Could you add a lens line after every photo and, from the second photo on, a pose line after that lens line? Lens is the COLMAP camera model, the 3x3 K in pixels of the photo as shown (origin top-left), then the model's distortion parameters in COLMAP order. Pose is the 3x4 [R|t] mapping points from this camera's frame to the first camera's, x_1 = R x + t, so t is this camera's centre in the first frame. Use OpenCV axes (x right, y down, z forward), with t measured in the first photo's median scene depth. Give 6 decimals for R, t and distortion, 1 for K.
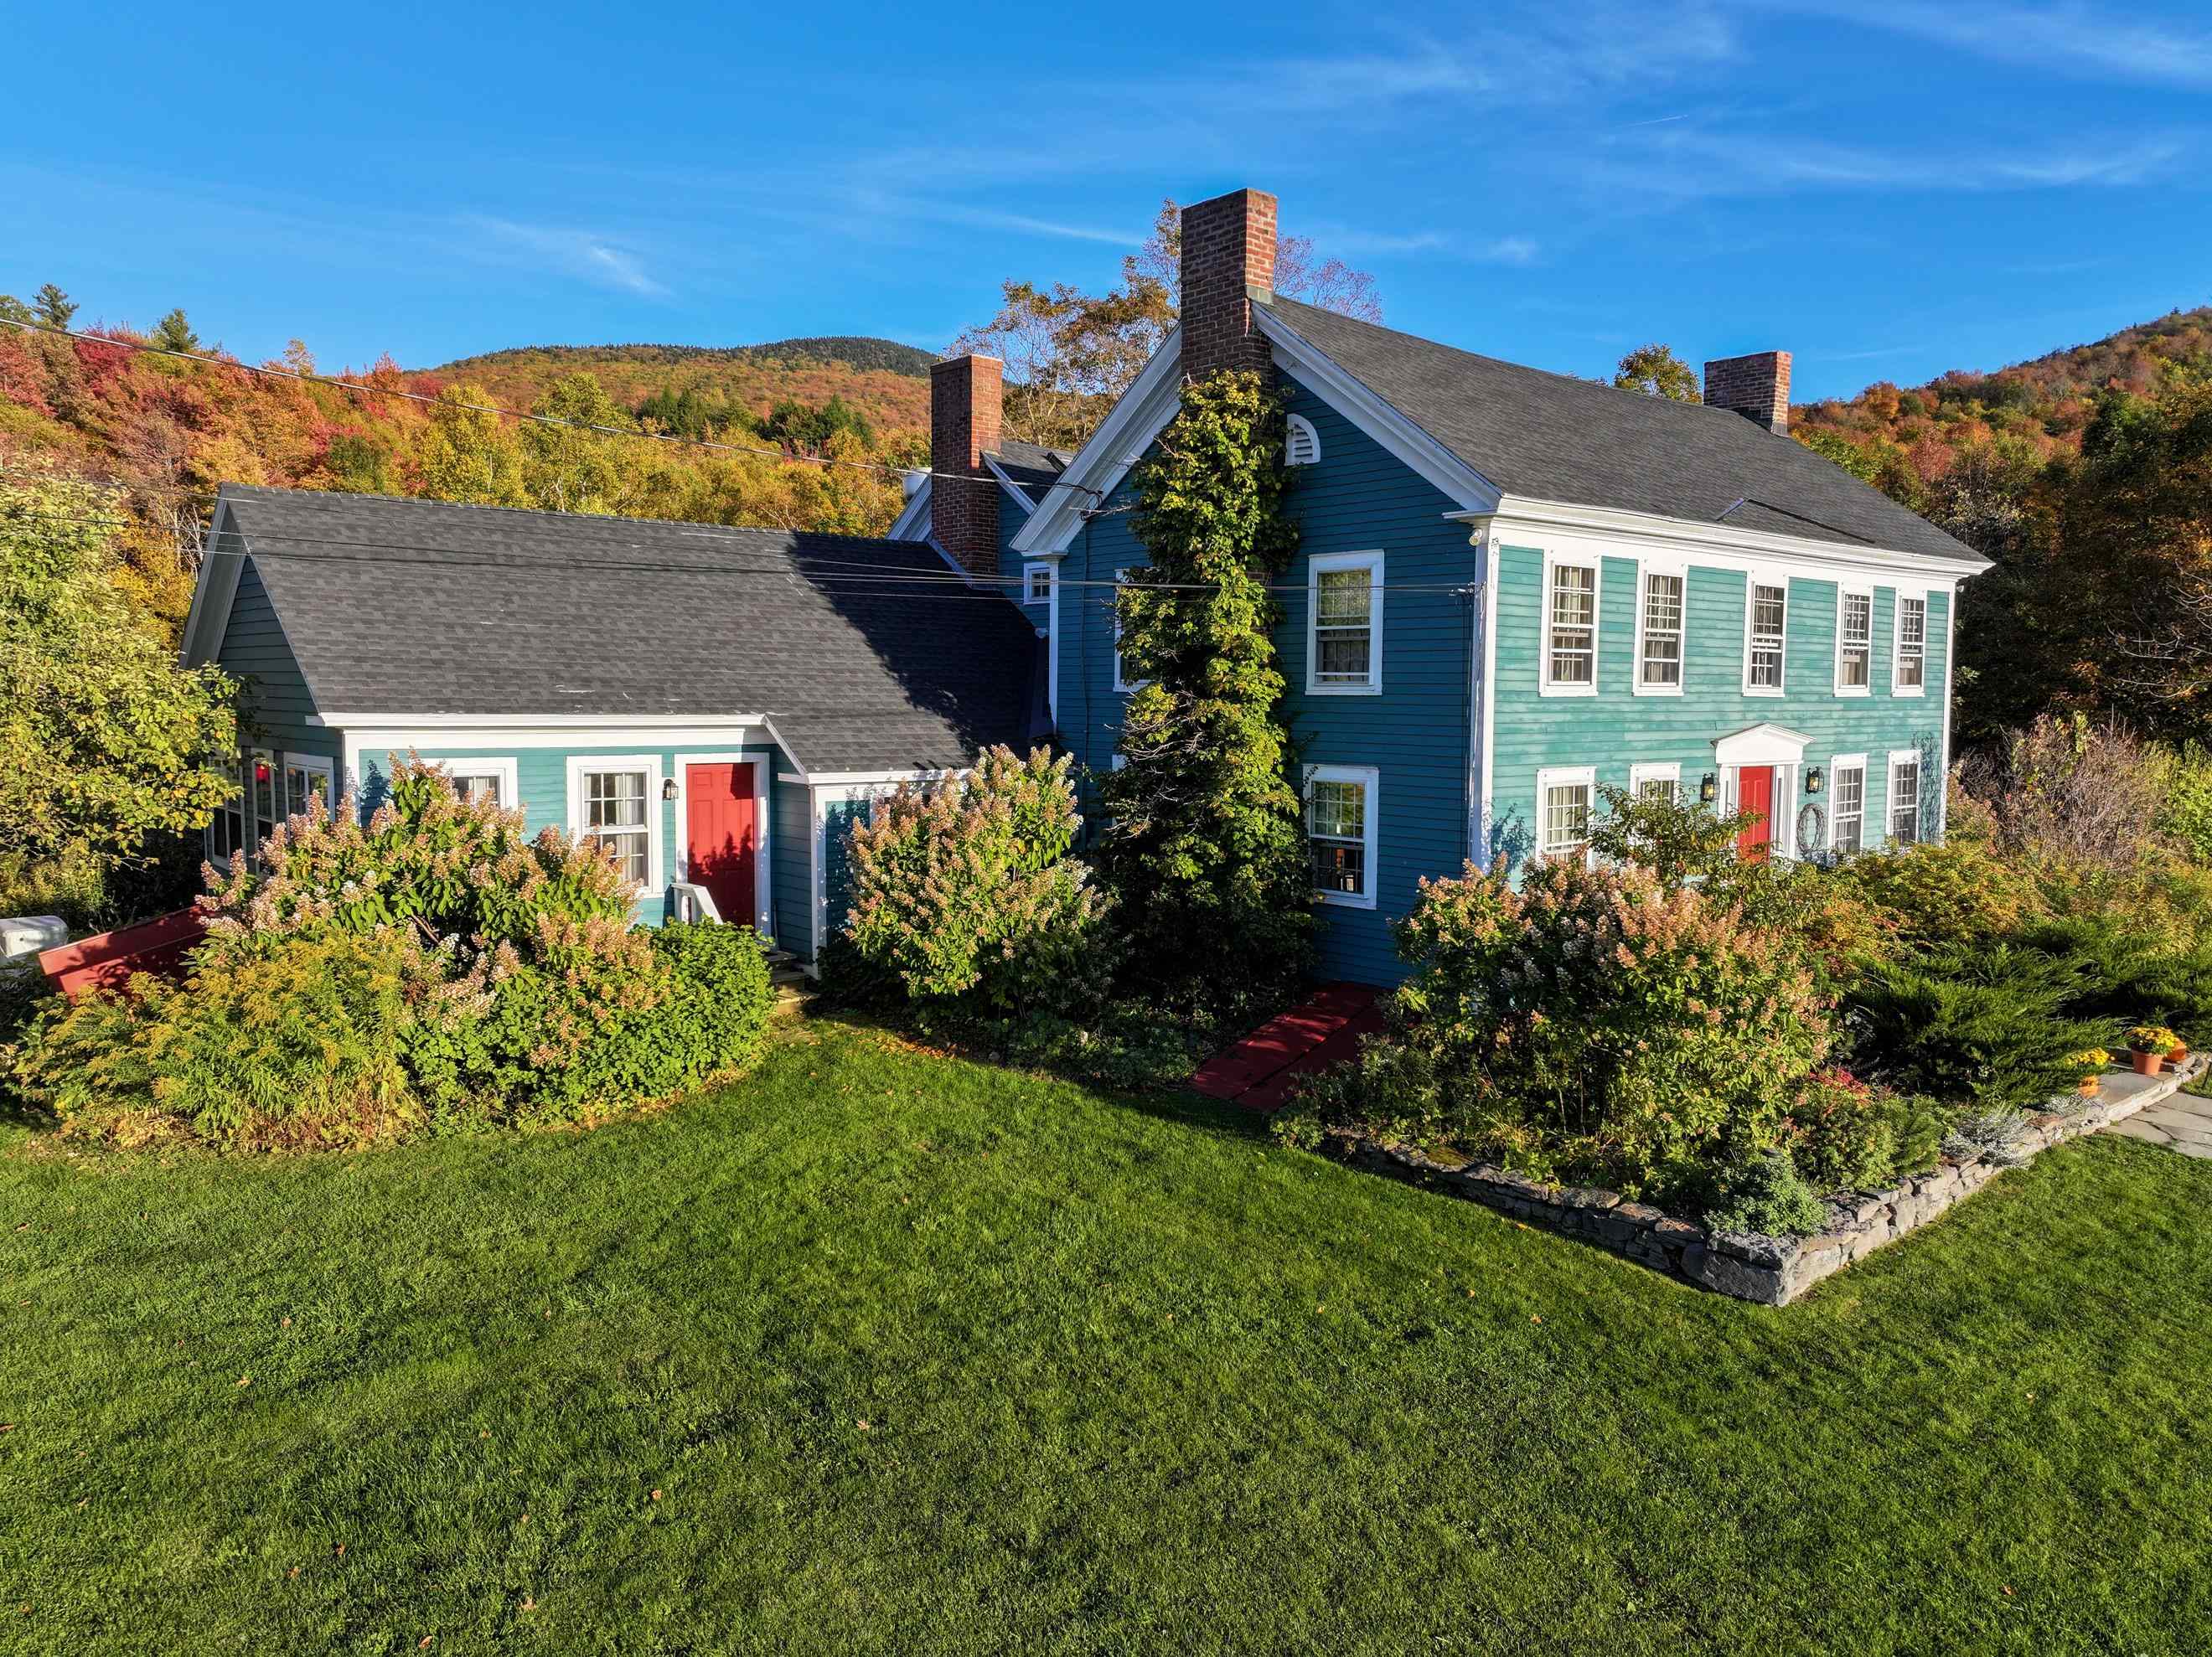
lens RADIAL K [[1550.0, 0, 1110.6], [0, 1550.0, 823.3], [0, 0, 1]] dist [-0.001520, 0.018070]
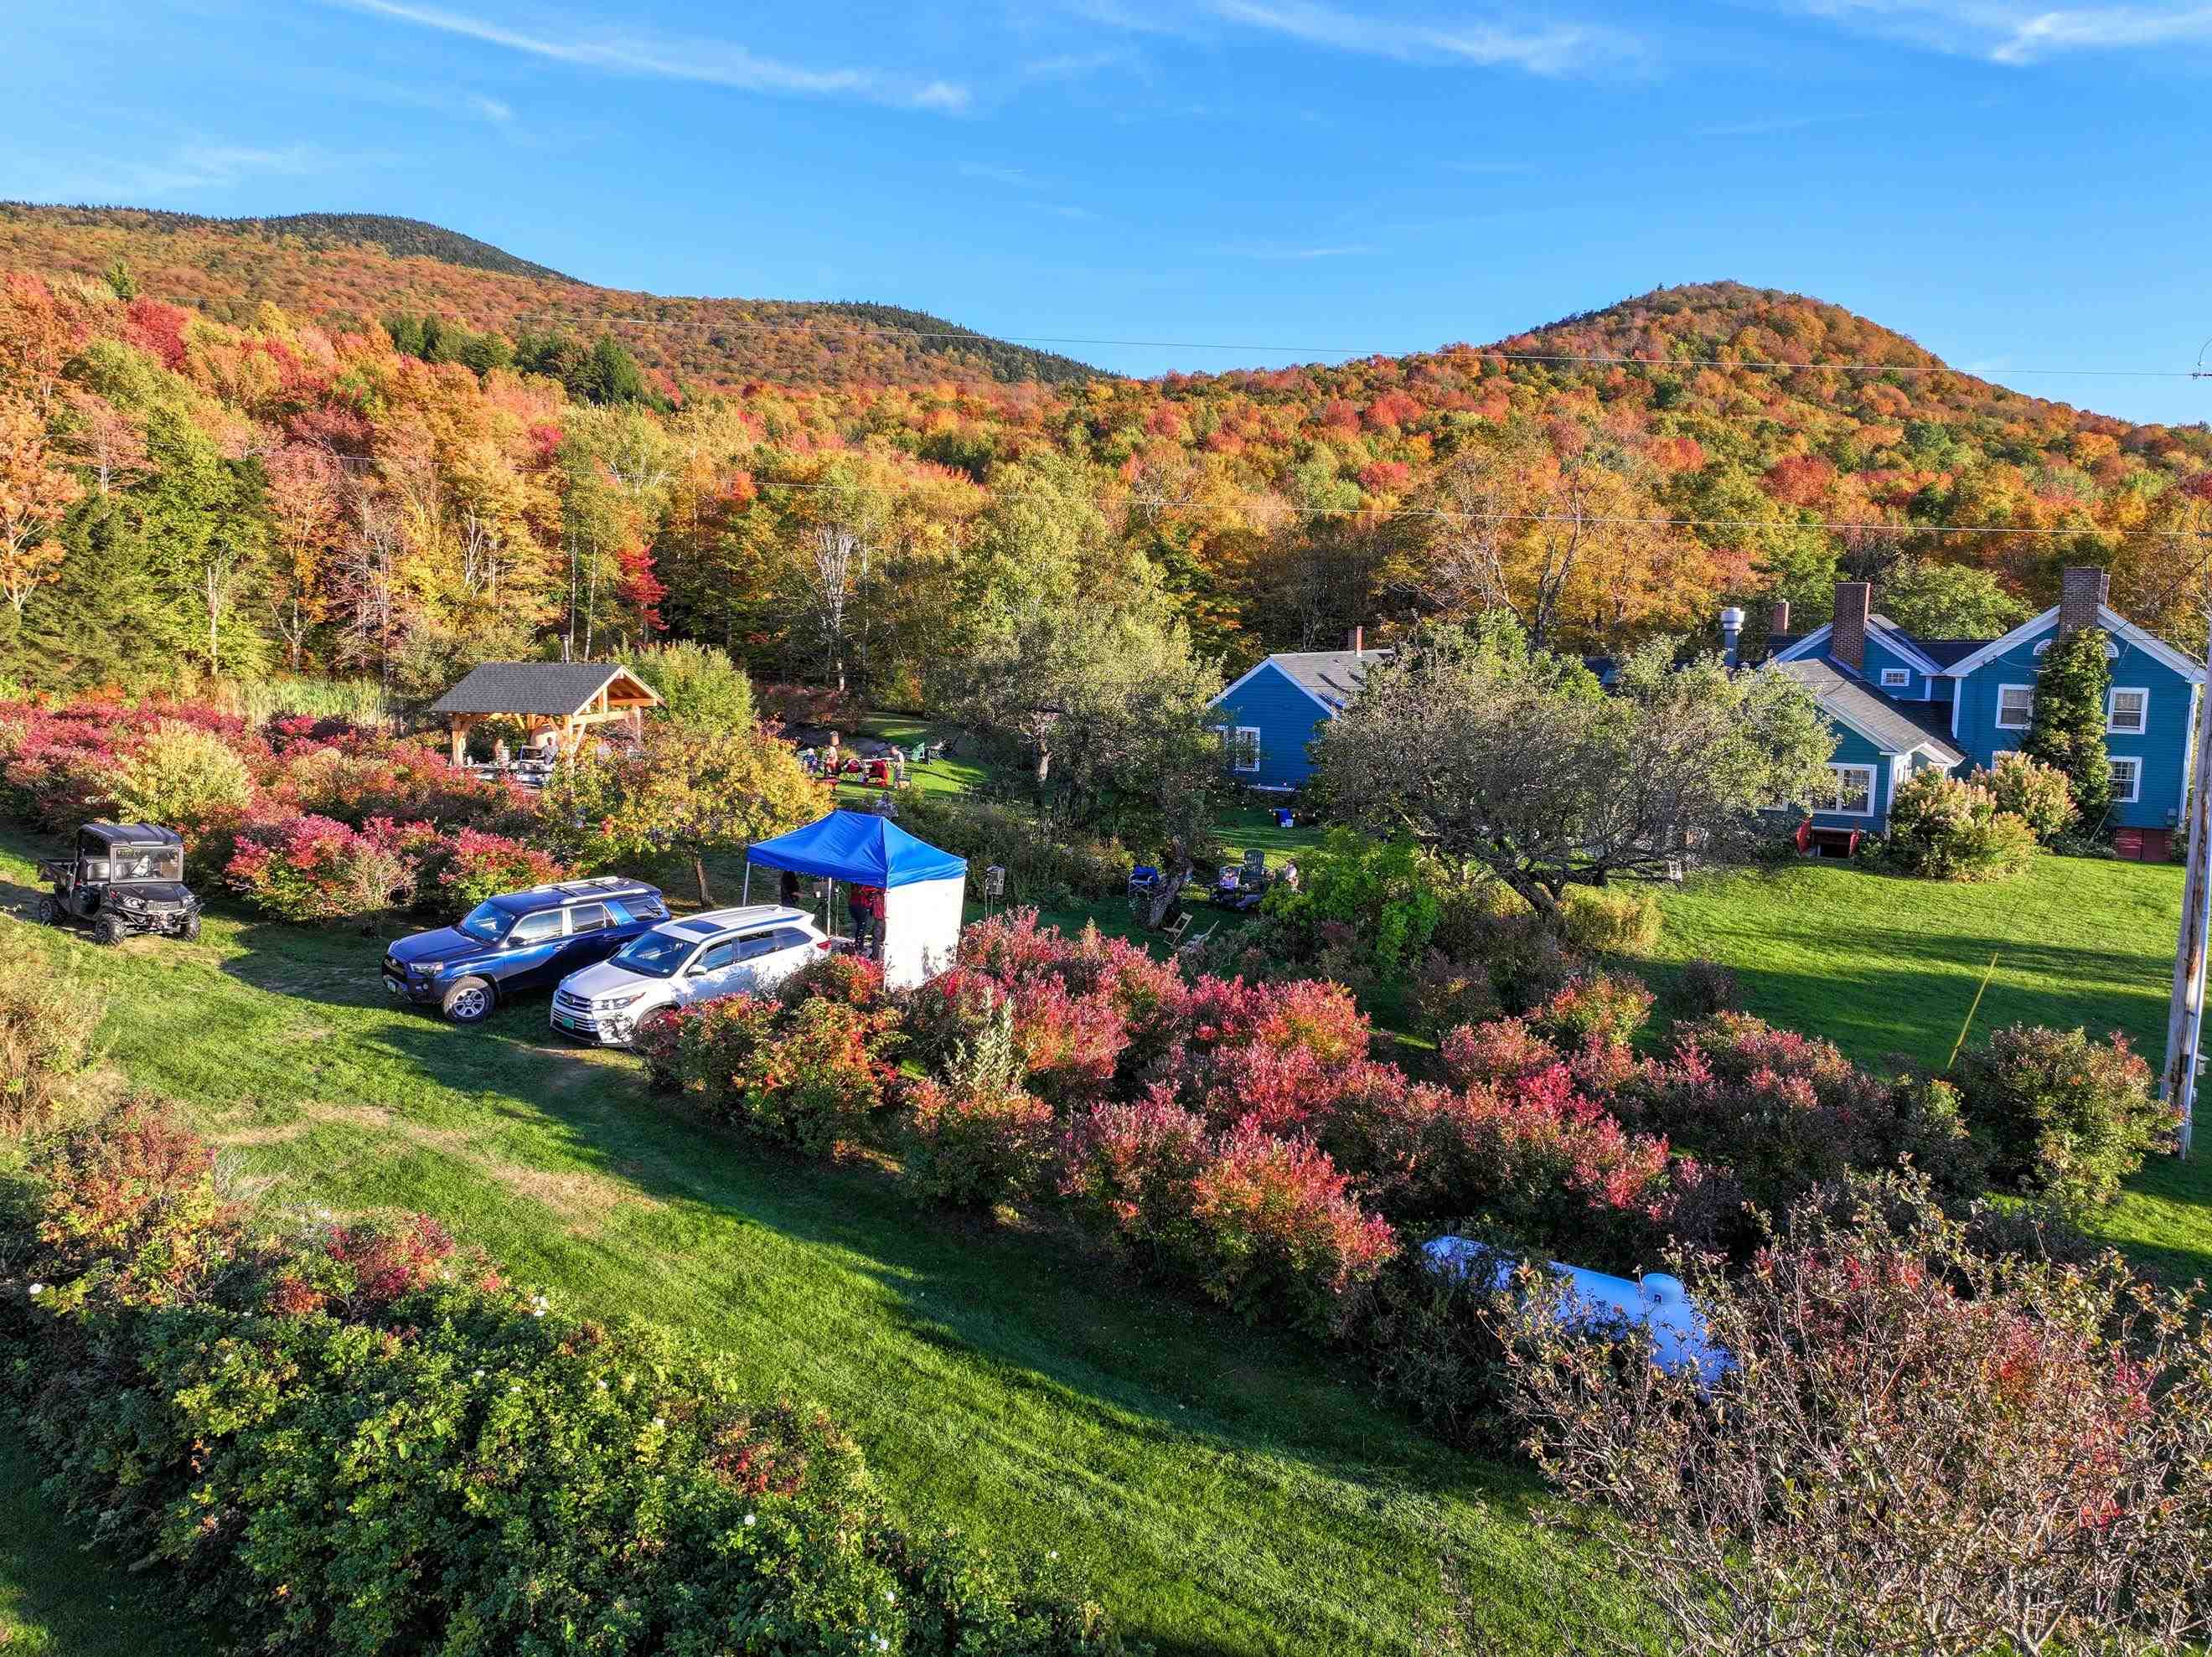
lens RADIAL K [[1550.0, 0, 1103.0], [0, 1550.0, 821.2], [0, 0, 1]] dist [-0.001520, 0.018070]
pose [[0.960586, -0.039610, 0.275147, -2.520761], [0.024252, 0.997963, 0.058999, -0.133424], [-0.276923, -0.050001, 0.959590, -1.343391]]
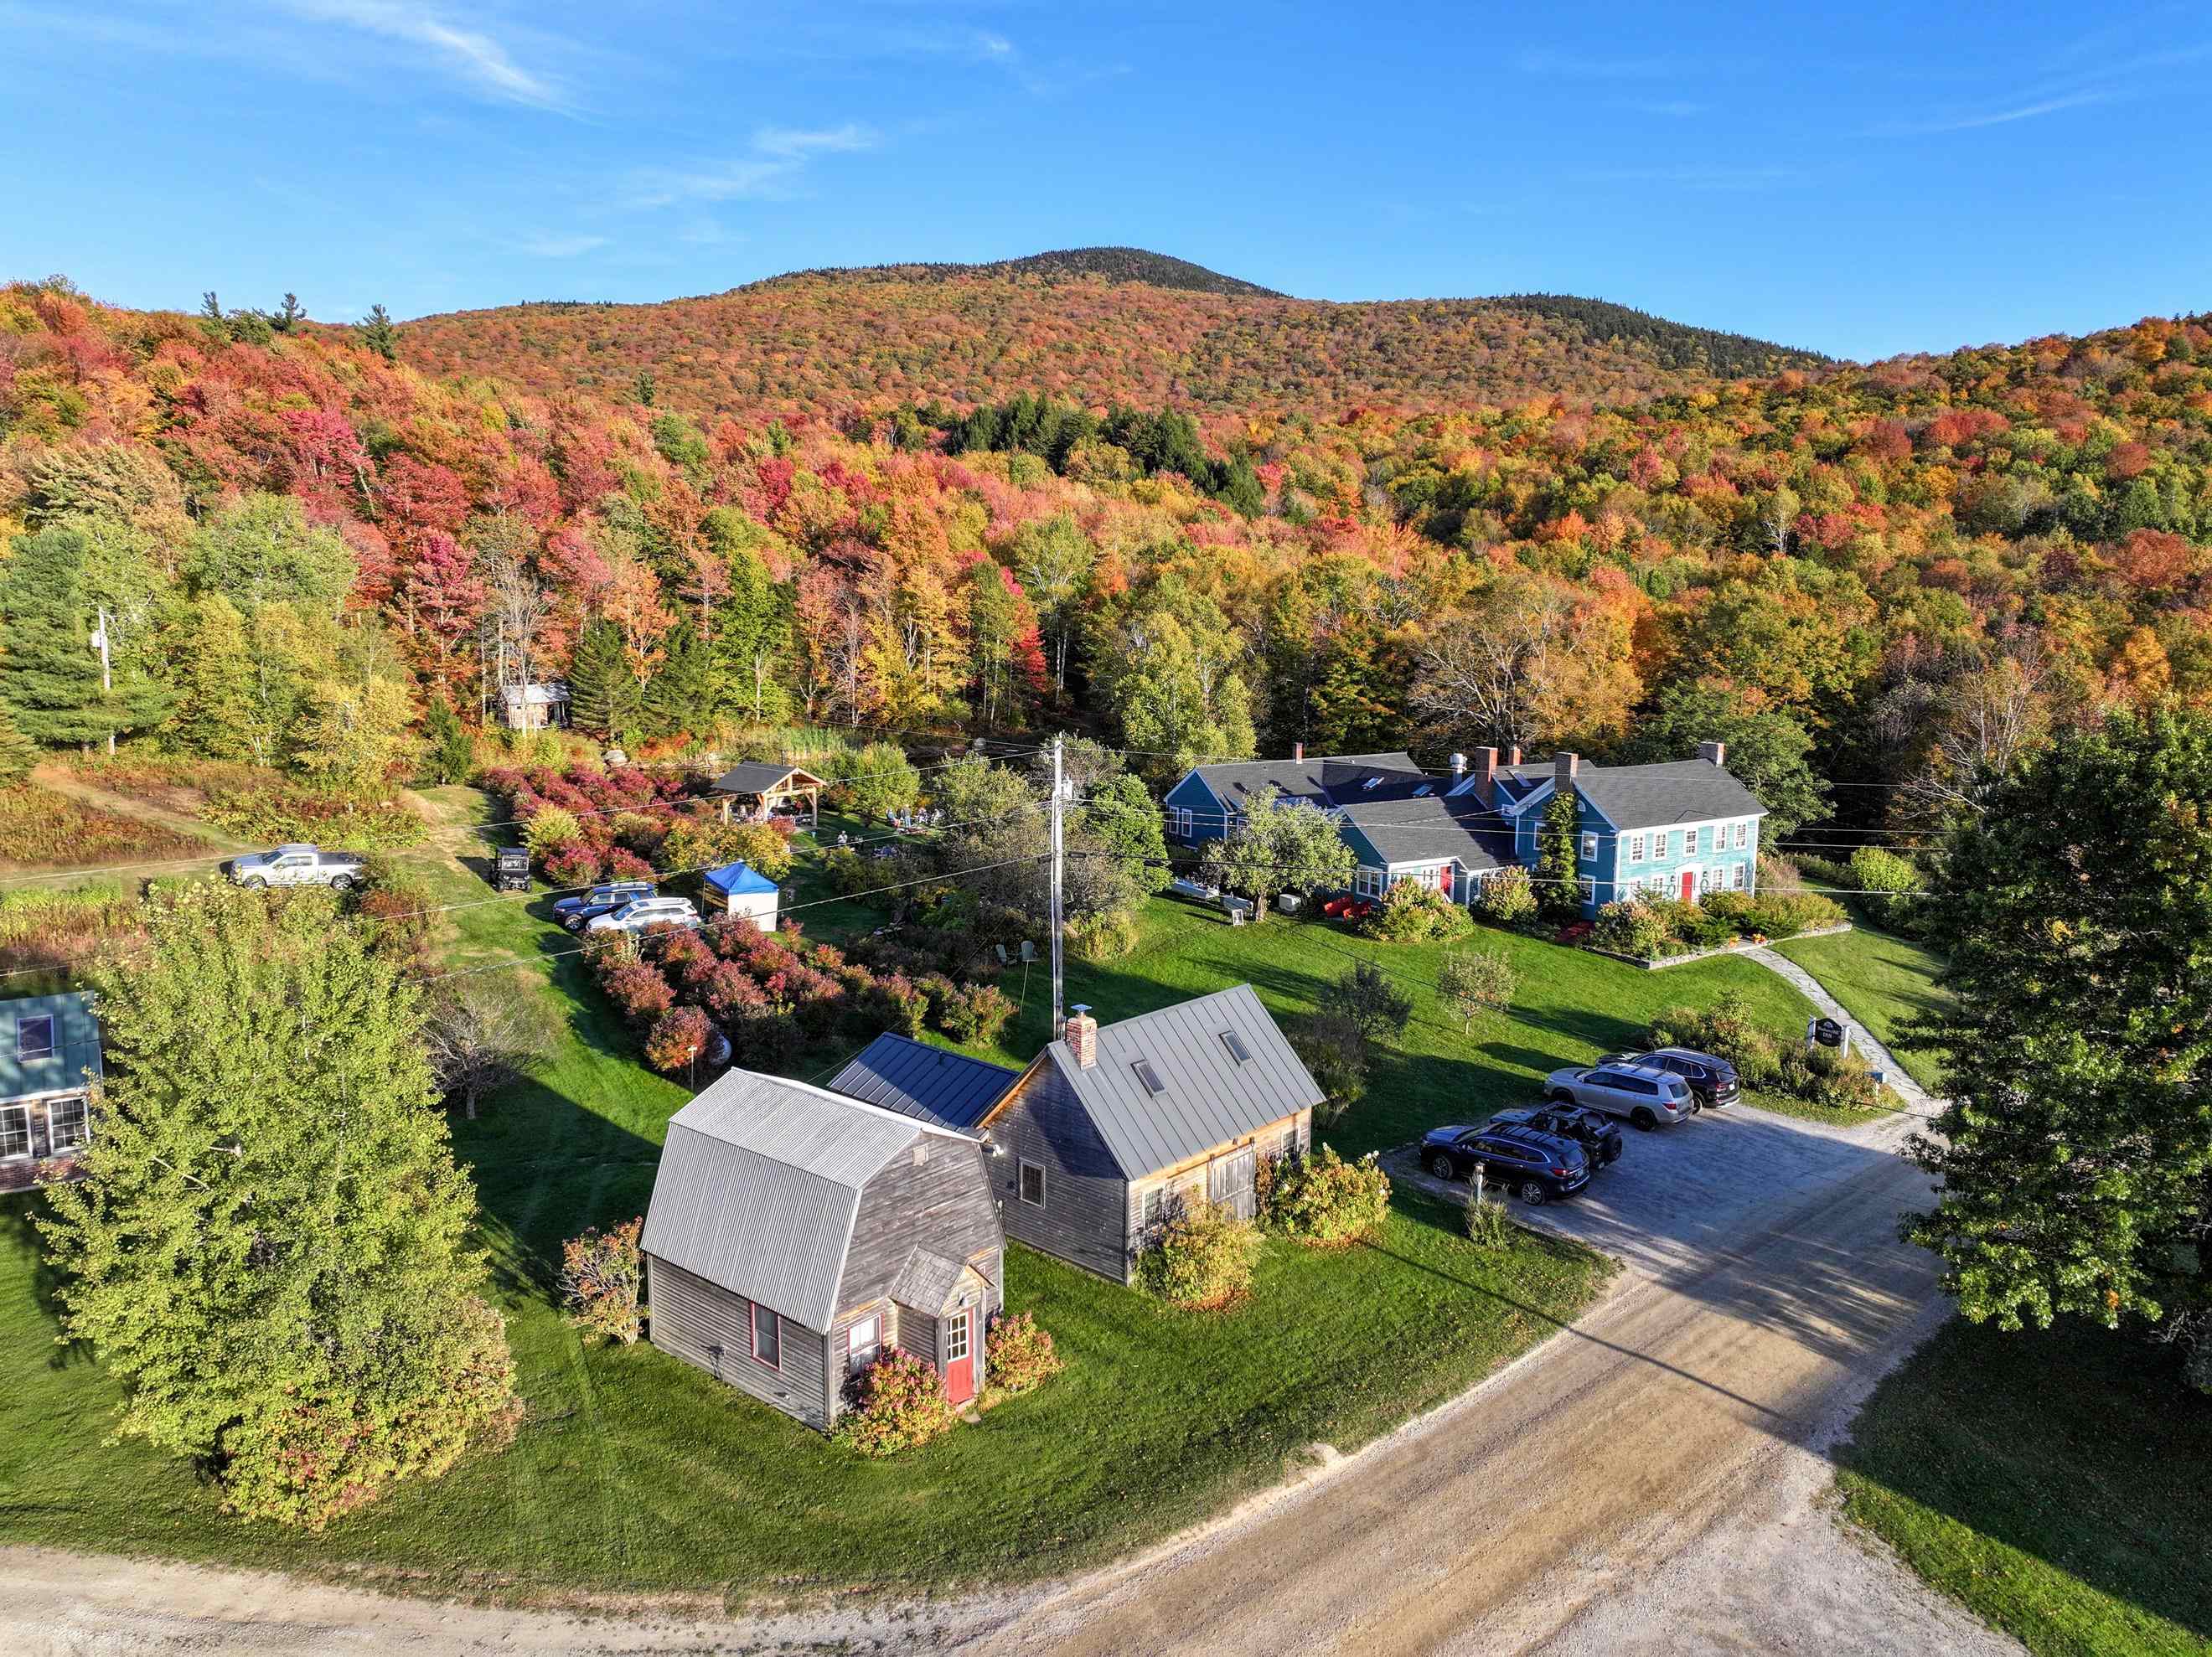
lens RADIAL K [[1550.0, 0, 1101.0], [0, 1550.0, 825.0], [0, 0, 1]] dist [-0.001520, 0.018070]
pose [[0.988156, 0.023810, -0.151597, -0.587558], [-0.013263, 0.997445, 0.070203, -0.483857], [0.152881, -0.067361, 0.985946, -3.769162]]
